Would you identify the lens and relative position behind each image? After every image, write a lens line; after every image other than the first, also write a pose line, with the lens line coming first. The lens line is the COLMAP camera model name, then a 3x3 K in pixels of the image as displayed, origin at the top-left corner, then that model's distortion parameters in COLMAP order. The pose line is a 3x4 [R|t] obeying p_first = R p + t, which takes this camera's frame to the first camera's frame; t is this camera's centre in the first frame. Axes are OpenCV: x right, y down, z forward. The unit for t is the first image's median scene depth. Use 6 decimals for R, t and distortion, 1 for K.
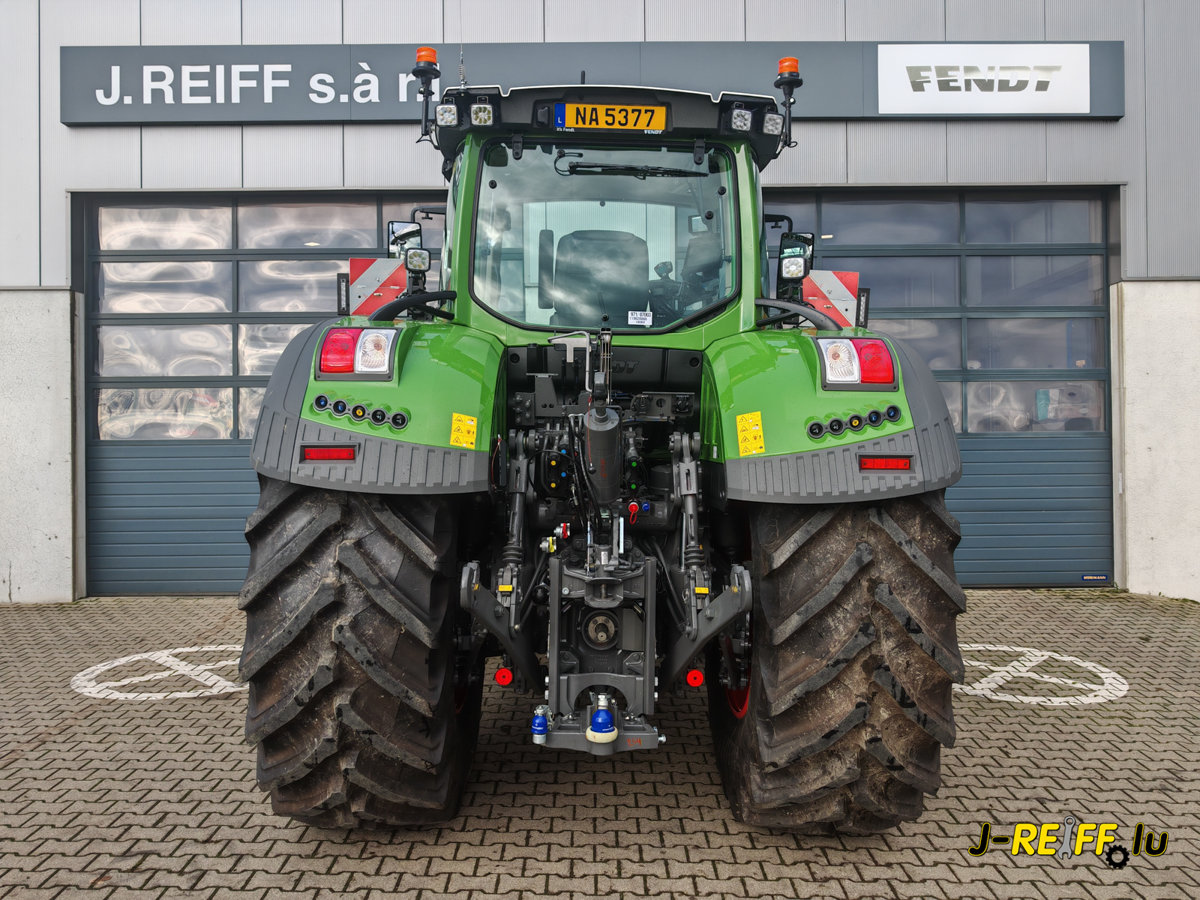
lens RADIAL K [[1010.3, 0, 599.1], [0, 1010.3, 448.6], [0, 0, 1]] dist [-0.005623, 0.005800]
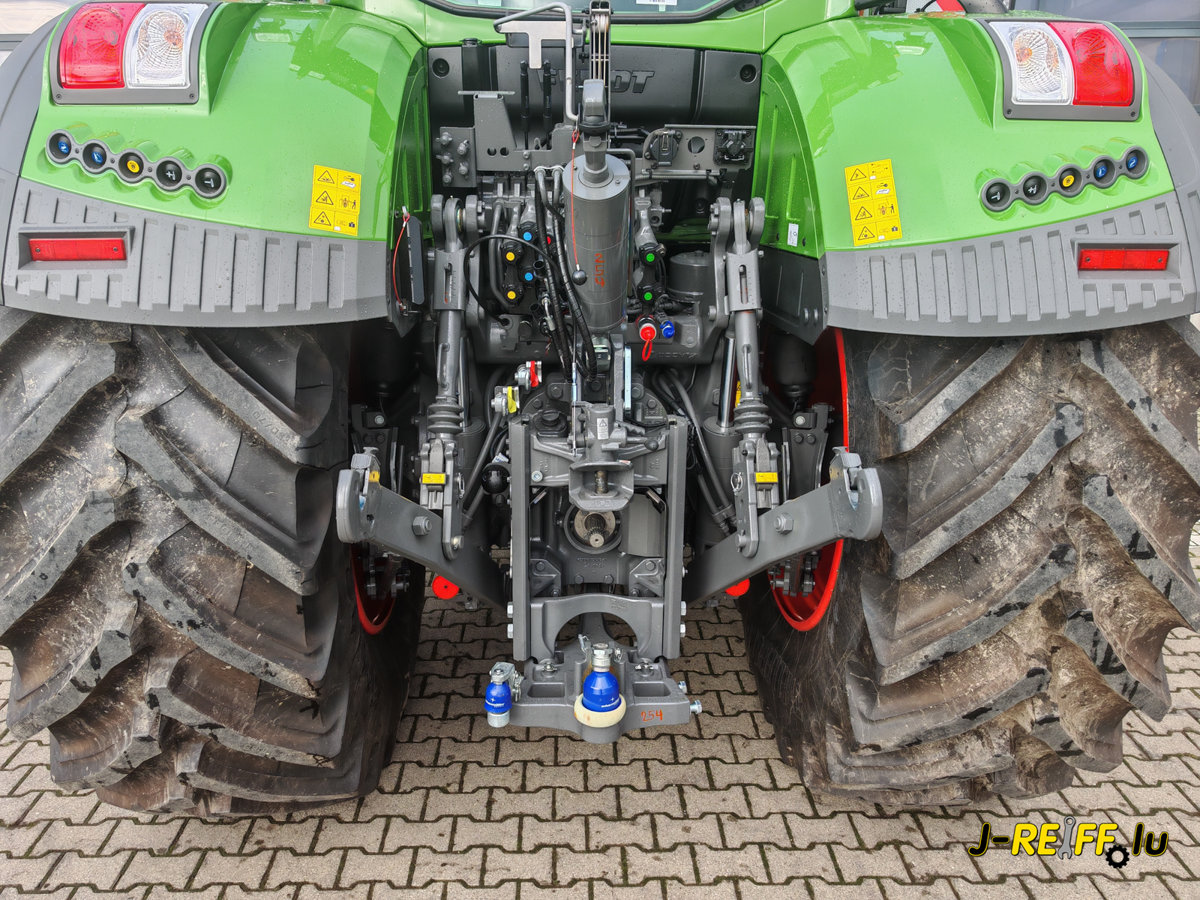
lens RADIAL K [[1006.9, 0, 599.0], [0, 1006.9, 467.6], [0, 0, 1]] dist [0.090868, -0.192864]
pose [[0.999622, -0.012834, 0.024307, -0.009528], [0.006246, 0.967224, 0.253847, -0.014032], [-0.026768, -0.253599, 0.966939, 0.377185]]
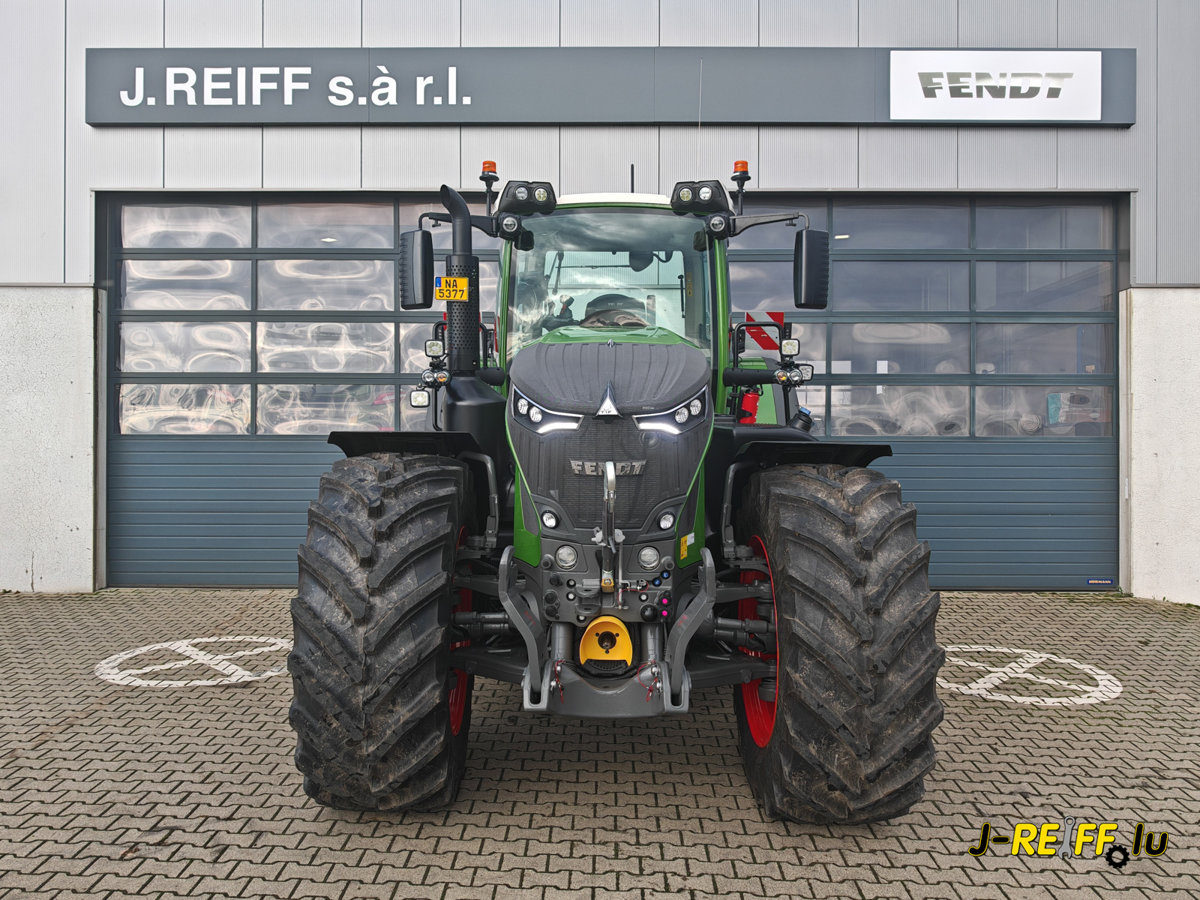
lens RADIAL K [[1024.4, 0, 600.0], [0, 1024.4, 450.0], [0, 0, 1]] dist [-0.003427, 0.002996]
pose [[0.999827, 0.011388, -0.014737, 0.012671], [-0.011306, 0.999920, 0.005629, -0.008524], [0.014800, -0.005461, 0.999876, -0.065265]]
